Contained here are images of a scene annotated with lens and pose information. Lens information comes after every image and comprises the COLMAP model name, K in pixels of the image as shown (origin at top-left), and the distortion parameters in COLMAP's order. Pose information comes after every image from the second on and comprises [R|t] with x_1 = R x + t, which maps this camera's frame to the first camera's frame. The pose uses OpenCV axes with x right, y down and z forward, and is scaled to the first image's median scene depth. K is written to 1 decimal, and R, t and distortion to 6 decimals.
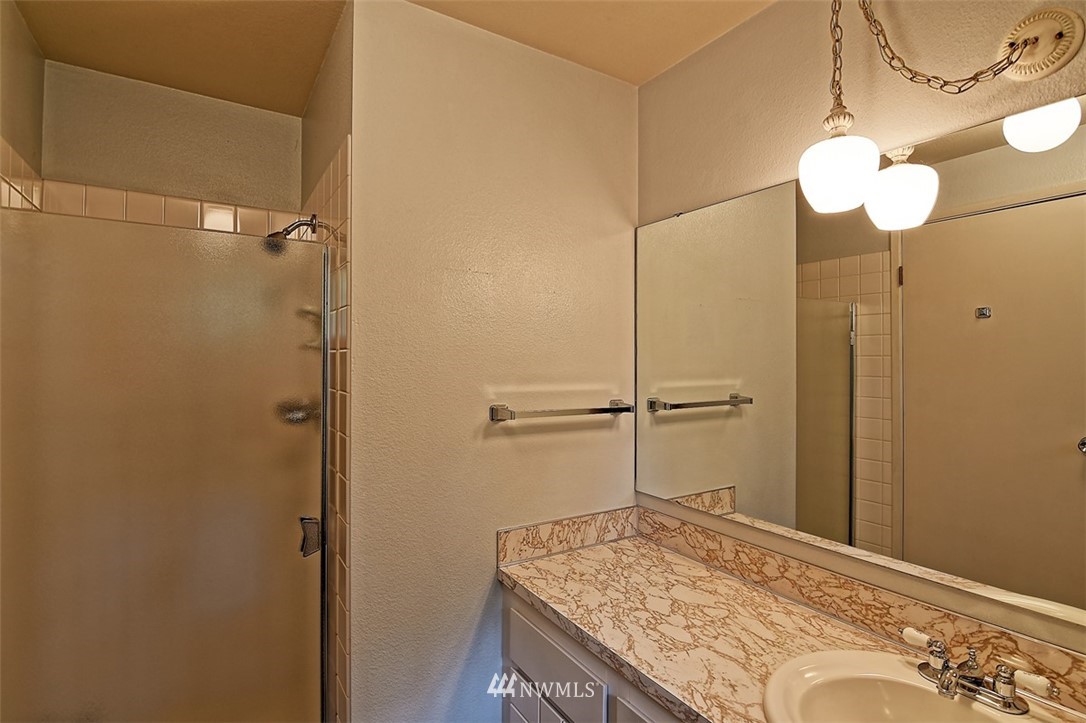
lens RADIAL K [[525.3, 0, 540.1], [0, 525.3, 362.5], [0, 0, 1]] dist [-0.009492, -0.004393]
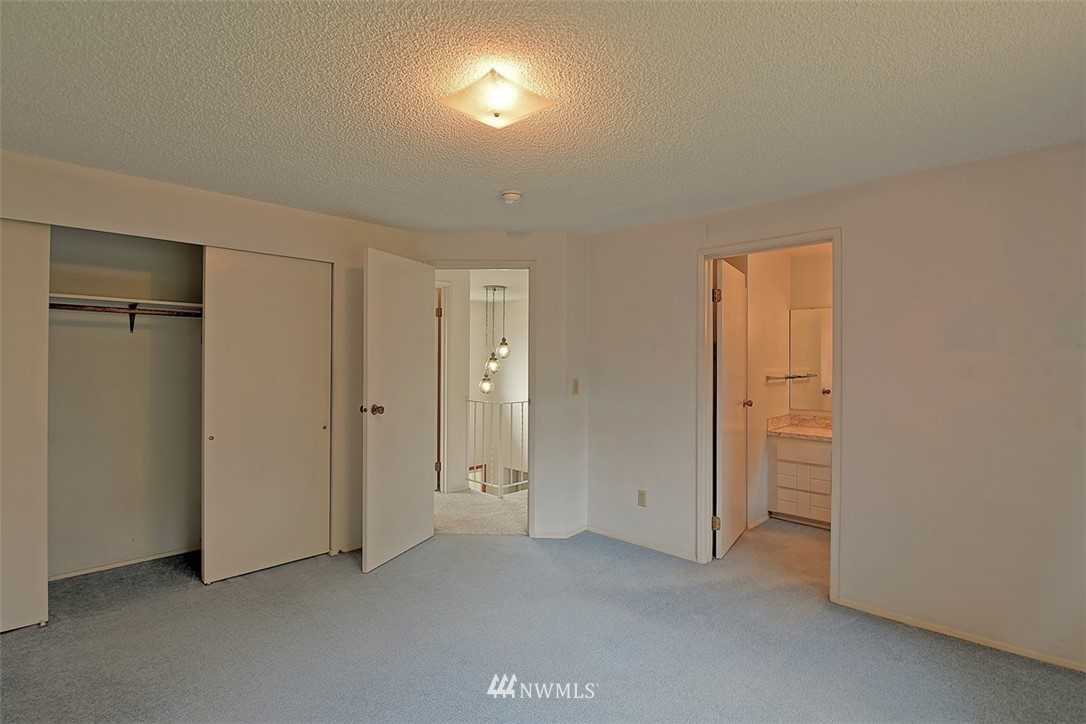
lens RADIAL K [[525.3, 0, 540.1], [0, 525.3, 370.4], [0, 0, 1]] dist [-0.009492, -0.004393]
pose [[0.972134, -0.013313, 0.234047, -2.163771], [0.012732, 0.999911, 0.003993, 0.028118], [-0.234080, -0.000902, 0.972217, -1.675092]]
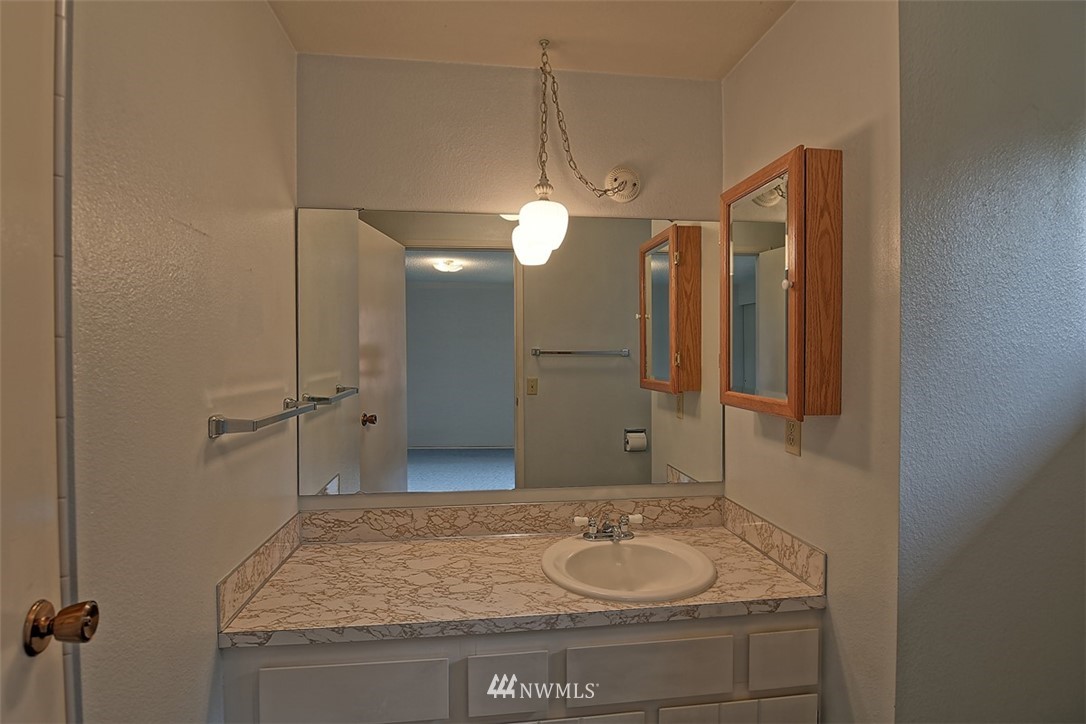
lens RADIAL K [[525.3, 0, 534.4], [0, 525.3, 364.9], [0, 0, 1]] dist [-0.009492, -0.004393]
pose [[0.428404, -0.026845, 0.903189, -0.595212], [0.008545, 0.999634, 0.025658, -0.005980], [-0.903547, -0.003275, 0.428477, 0.303885]]
